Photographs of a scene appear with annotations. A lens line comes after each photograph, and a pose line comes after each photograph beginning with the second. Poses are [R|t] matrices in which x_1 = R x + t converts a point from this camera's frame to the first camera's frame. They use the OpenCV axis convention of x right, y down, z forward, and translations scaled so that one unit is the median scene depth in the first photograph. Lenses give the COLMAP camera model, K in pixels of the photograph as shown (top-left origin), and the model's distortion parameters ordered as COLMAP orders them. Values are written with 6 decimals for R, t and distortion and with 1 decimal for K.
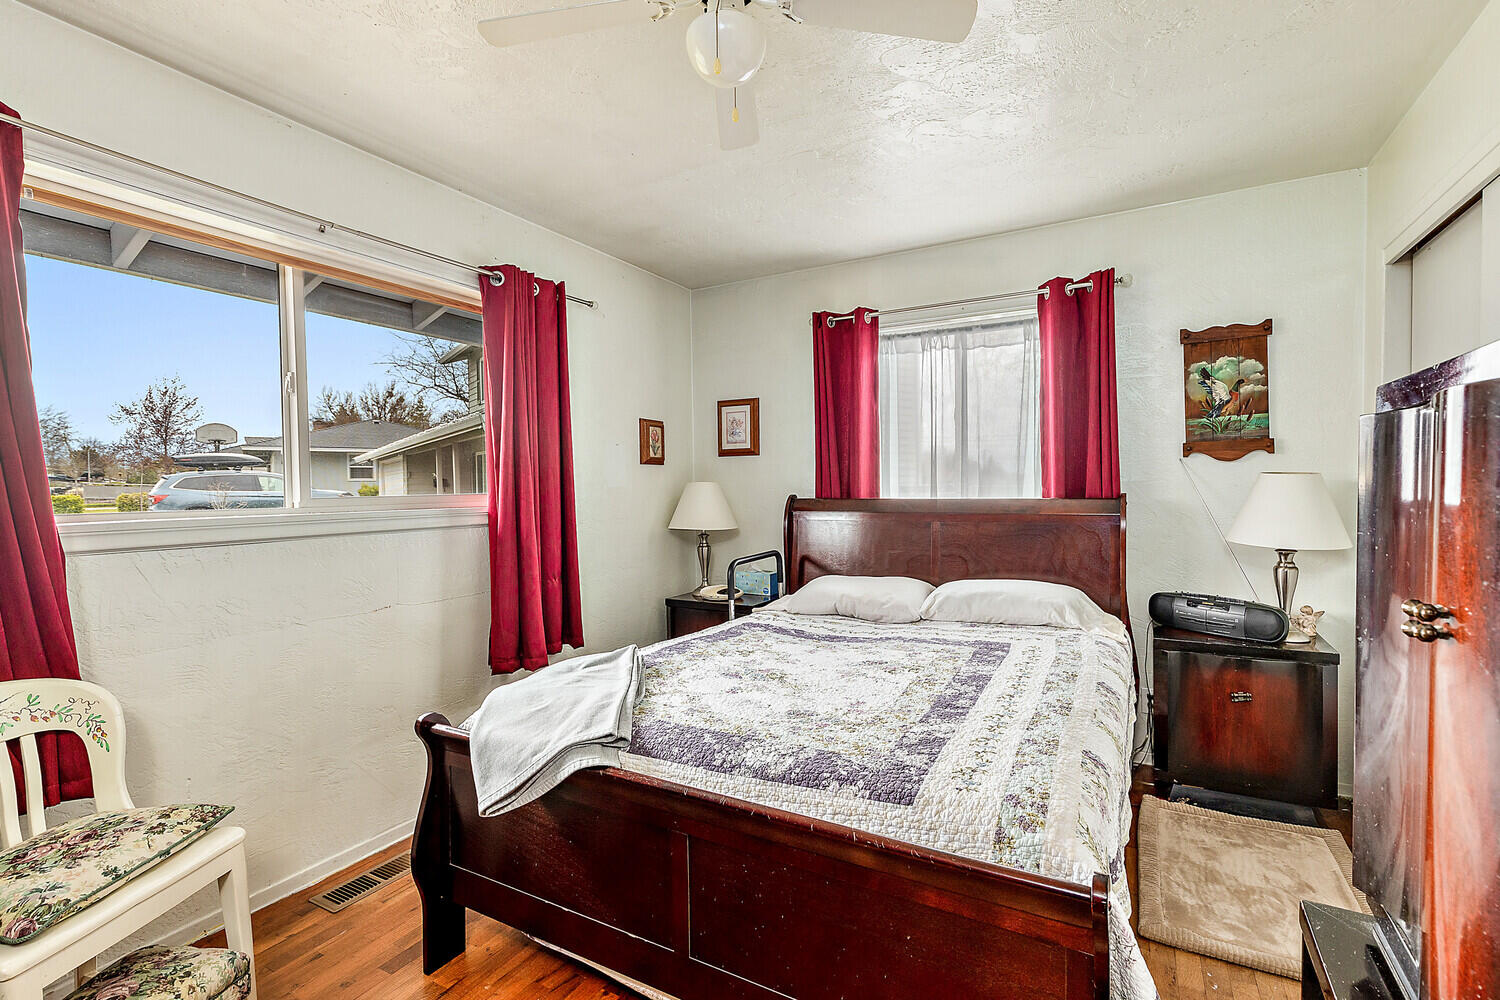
lens RADIAL K [[680.4, 0, 757.5], [0, 680.4, 471.3], [0, 0, 1]] dist [0.001722, 0.000164]
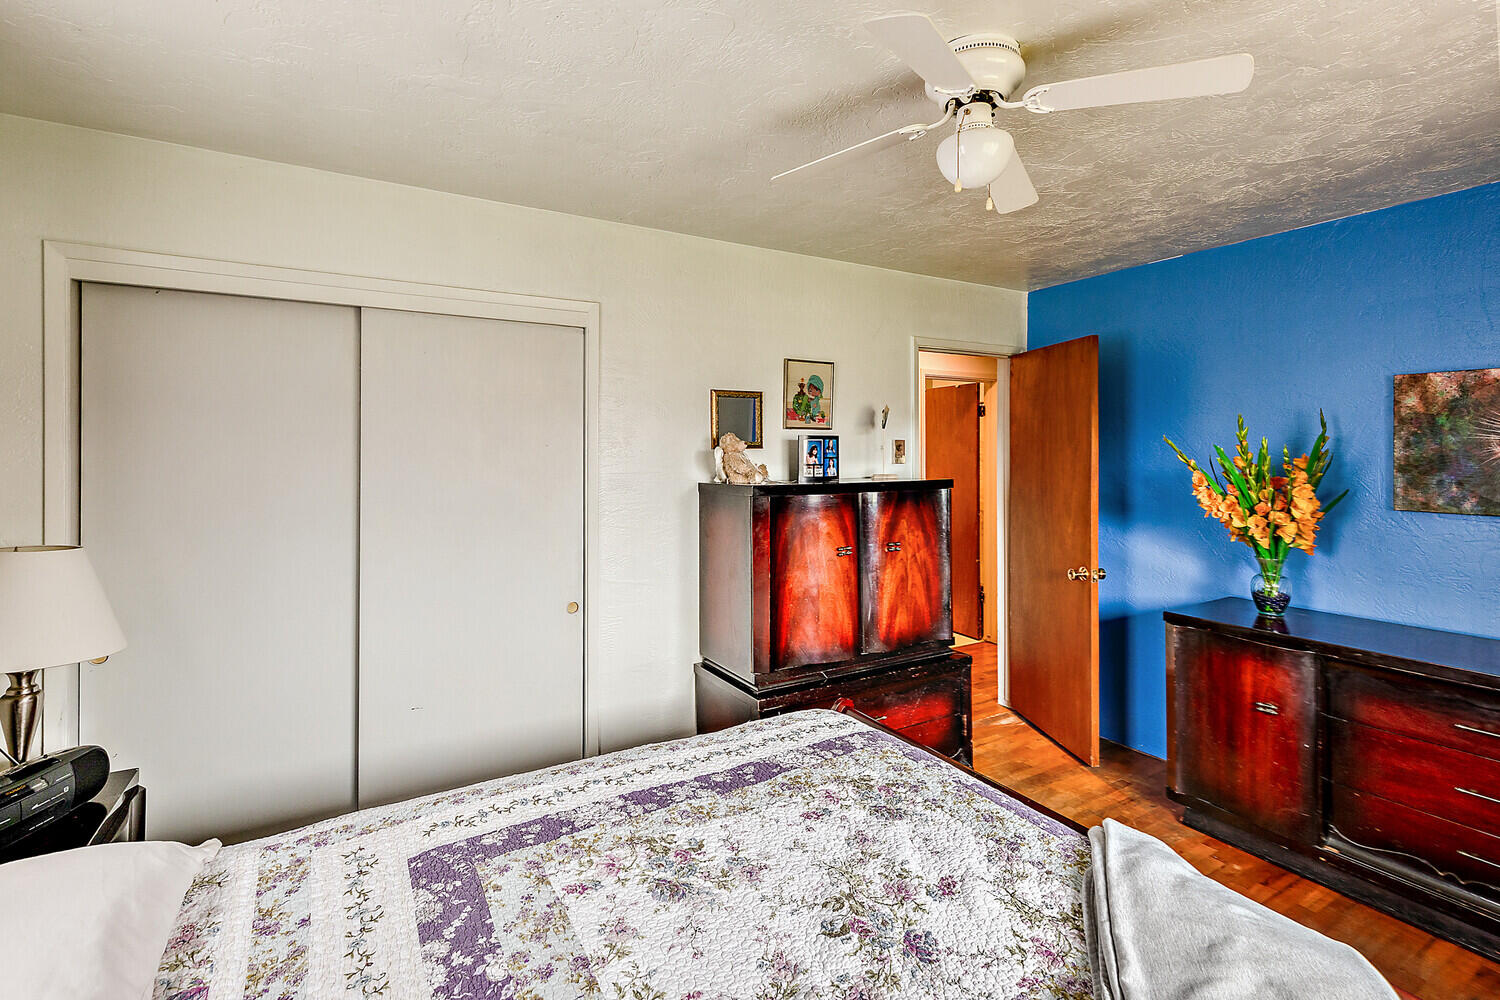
lens RADIAL K [[688.5, 0, 756.8], [0, 688.5, 471.5], [0, 0, 1]] dist [-0.001395, -0.000363]
pose [[-0.860962, 0.004415, 0.508651, -0.233115], [0.007344, 0.999966, 0.003751, -0.097633], [-0.508617, 0.006965, -0.860965, 1.717080]]
